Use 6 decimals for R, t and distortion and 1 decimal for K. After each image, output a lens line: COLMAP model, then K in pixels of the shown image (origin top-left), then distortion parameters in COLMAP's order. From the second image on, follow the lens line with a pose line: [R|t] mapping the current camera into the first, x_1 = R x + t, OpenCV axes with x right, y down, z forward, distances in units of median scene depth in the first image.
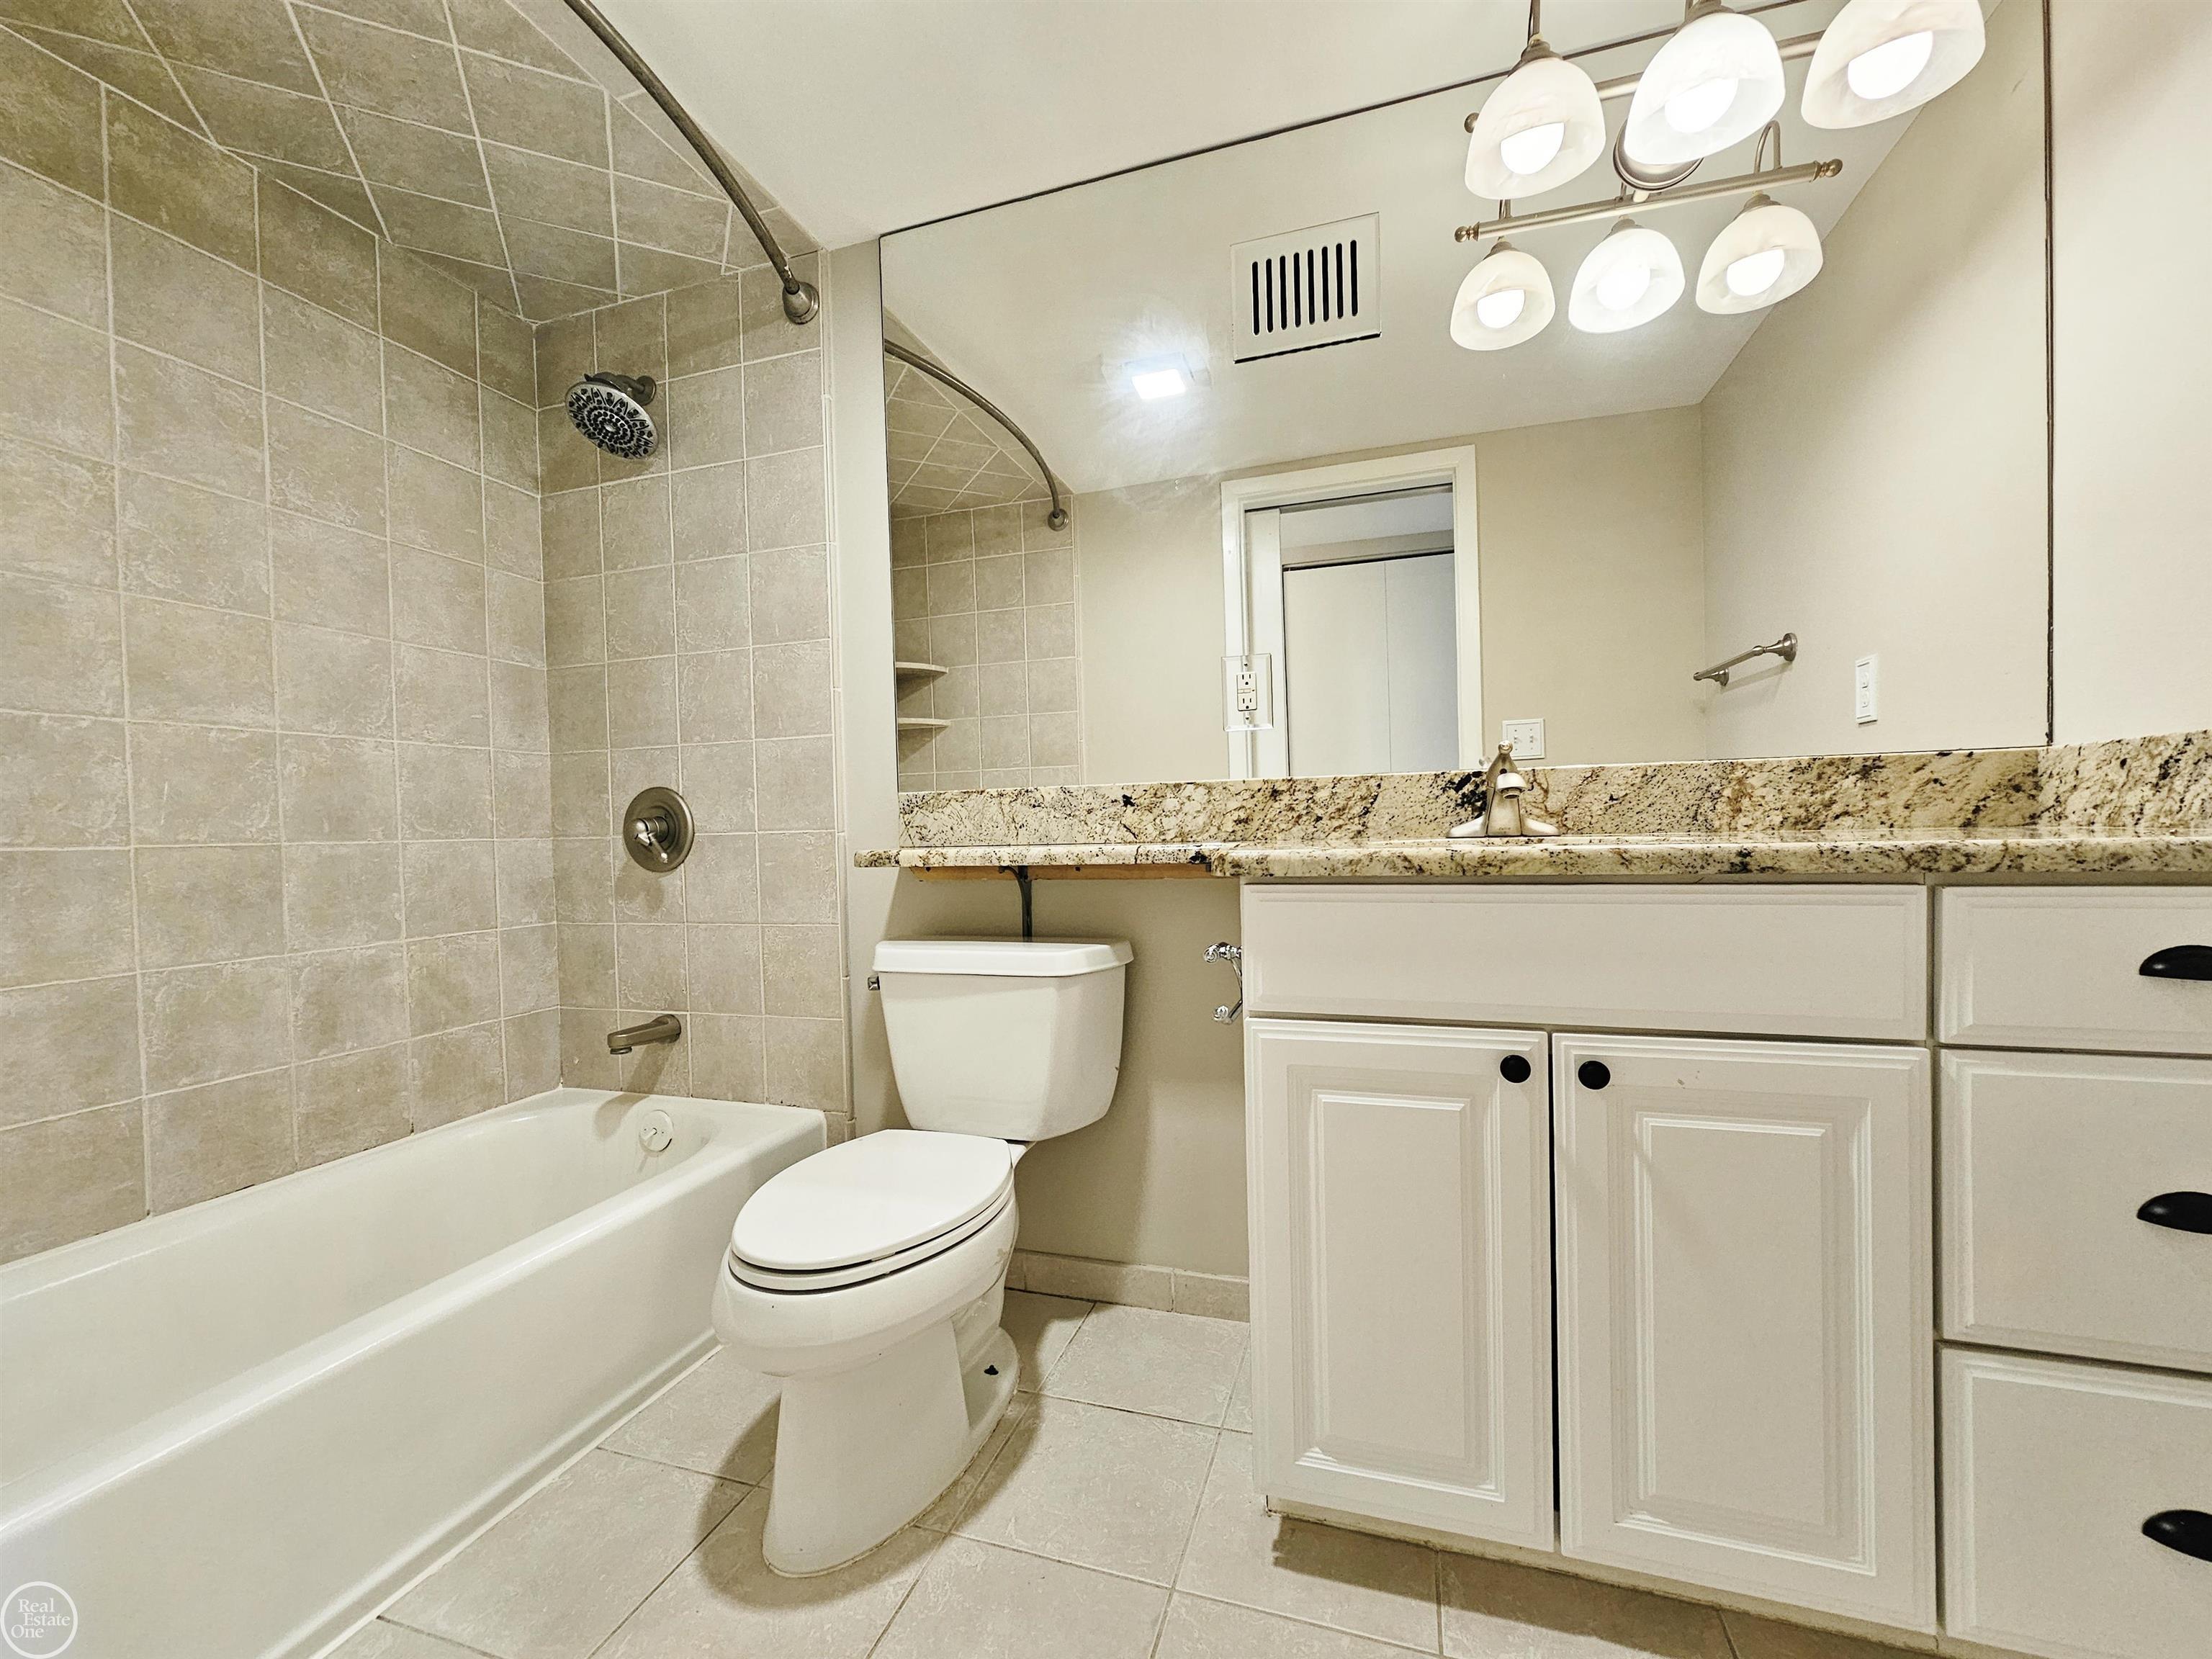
lens RADIAL K [[909.9, 0, 1080.3], [0, 909.9, 842.8], [0, 0, 1]] dist [-0.008188, 0.000251]
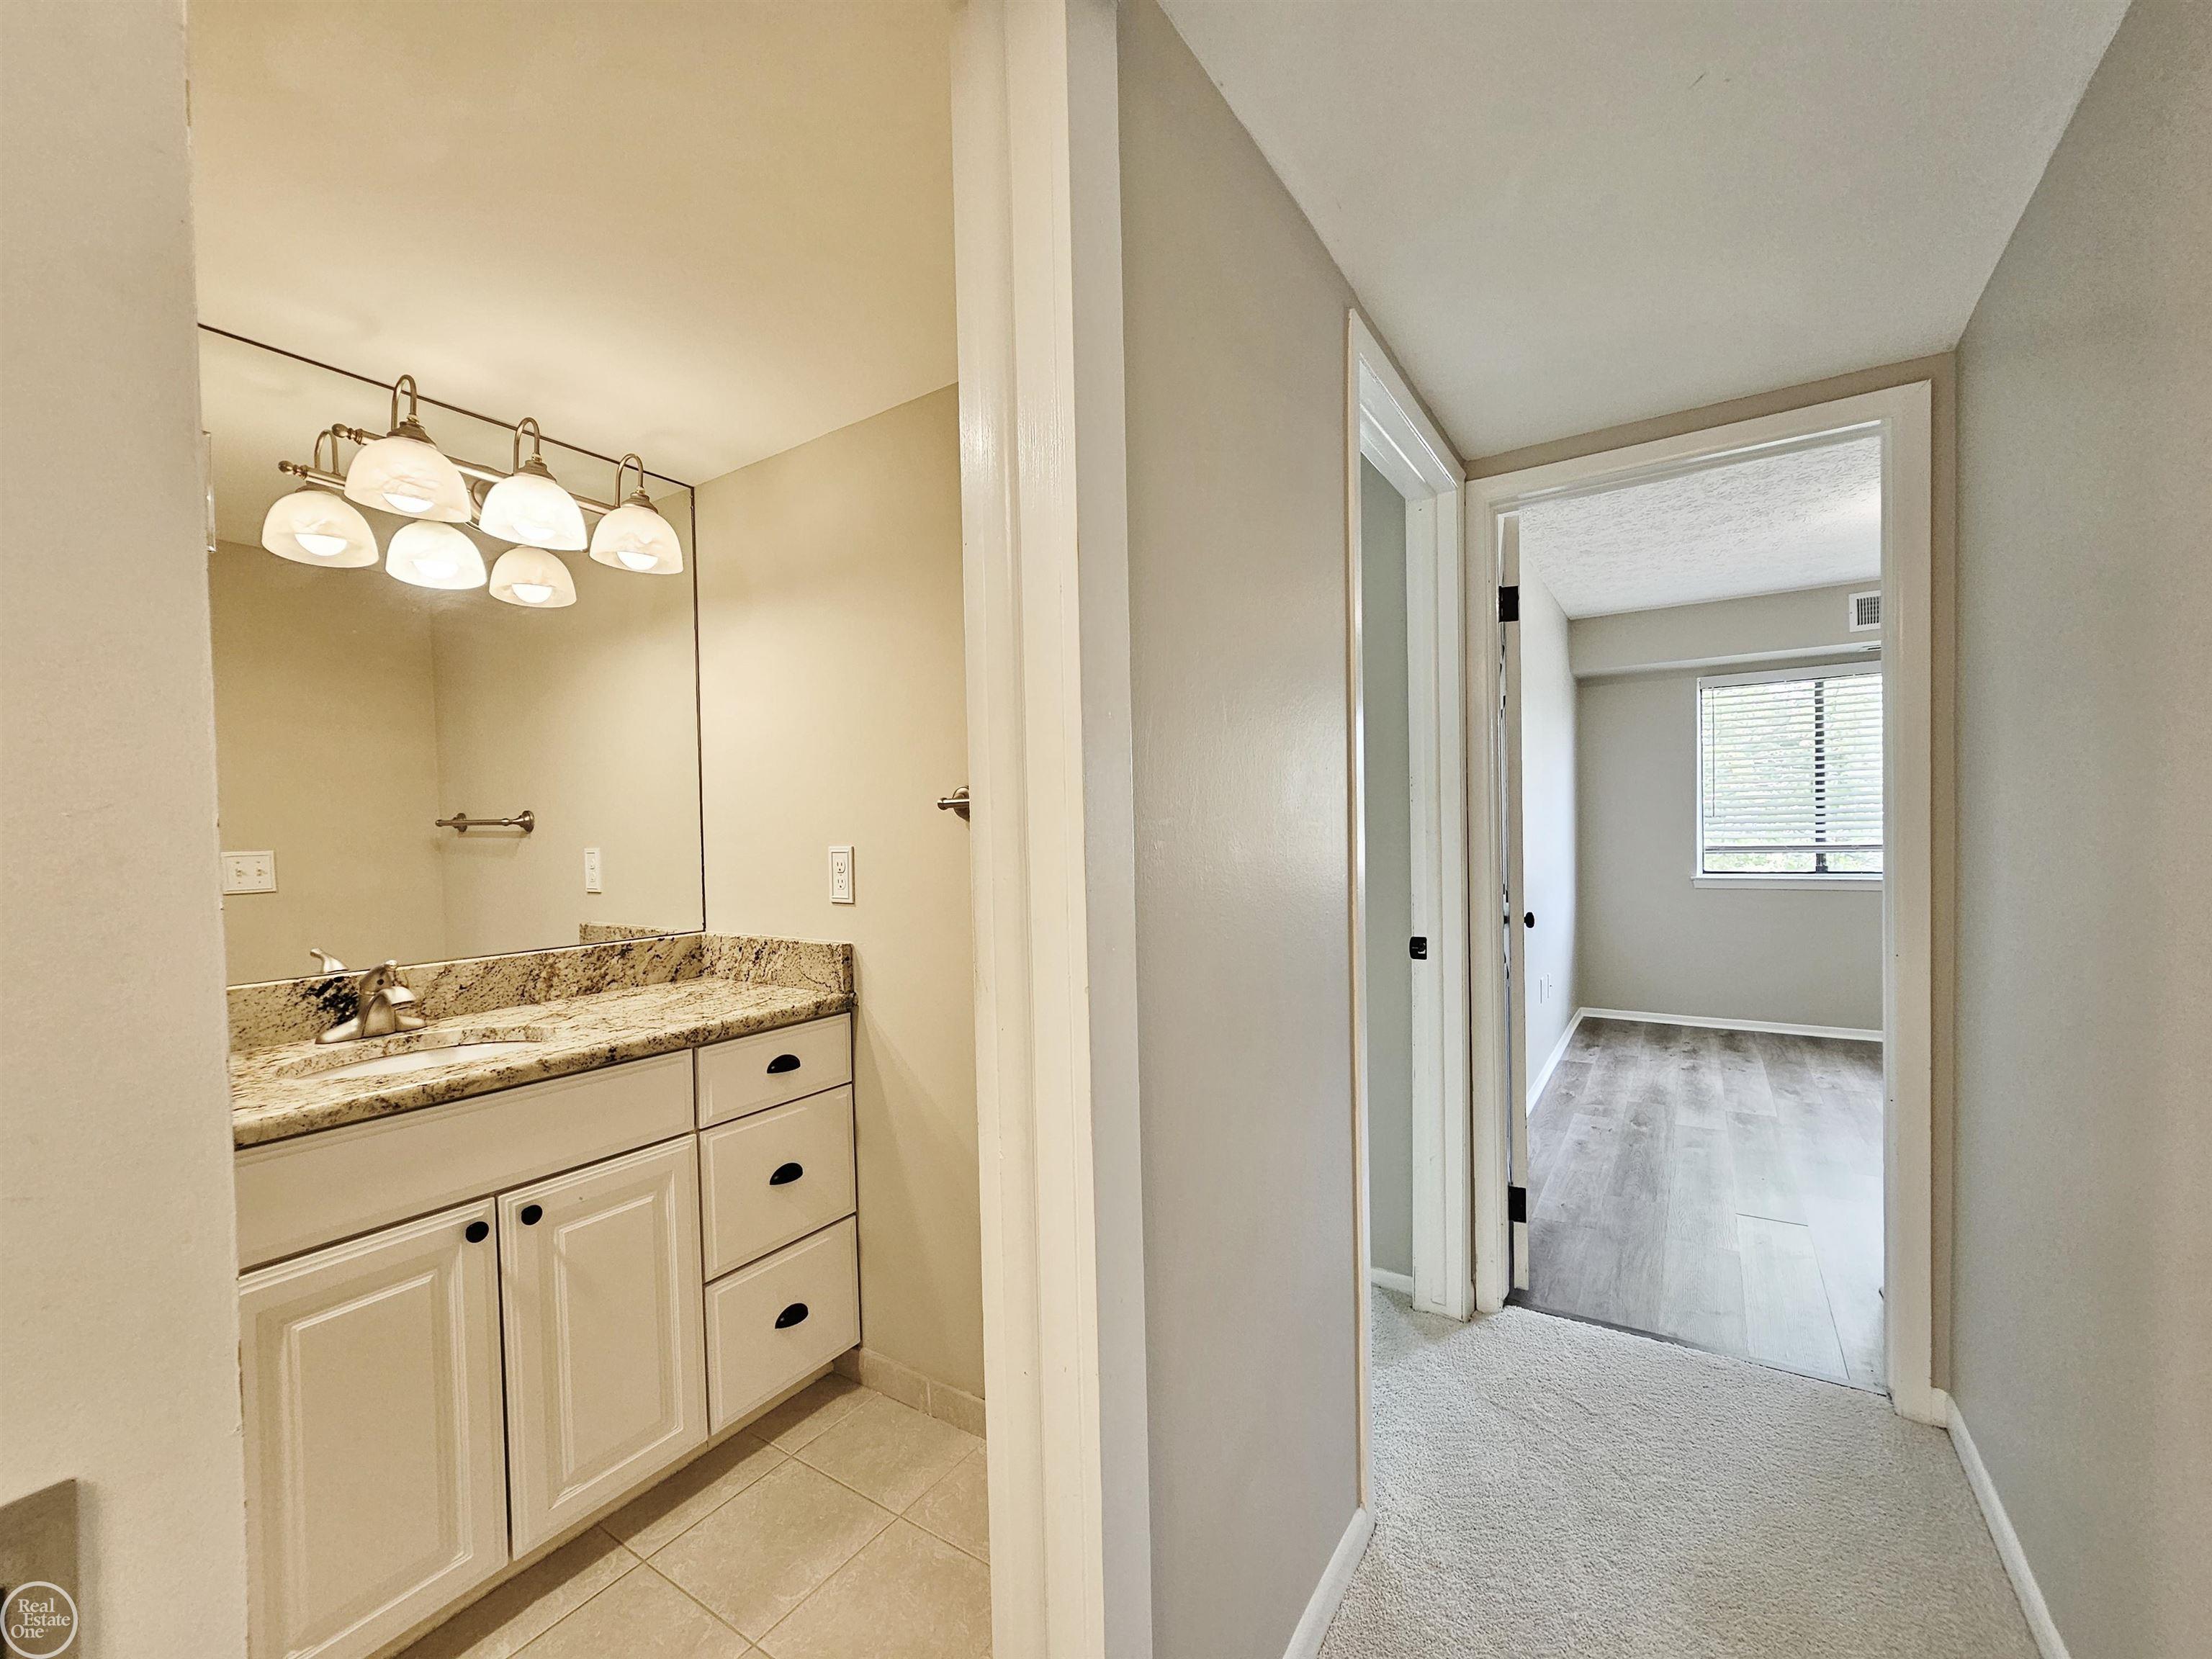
lens RADIAL K [[905.9, 0, 1111.1], [0, 905.9, 849.4], [0, 0, 1]] dist [0.001495, 0.000525]
pose [[0.239040, -0.000208, 0.971010, -0.487273], [0.034518, 0.999370, -0.008283, -0.223124], [-0.970396, 0.035497, 0.238896, -0.227948]]
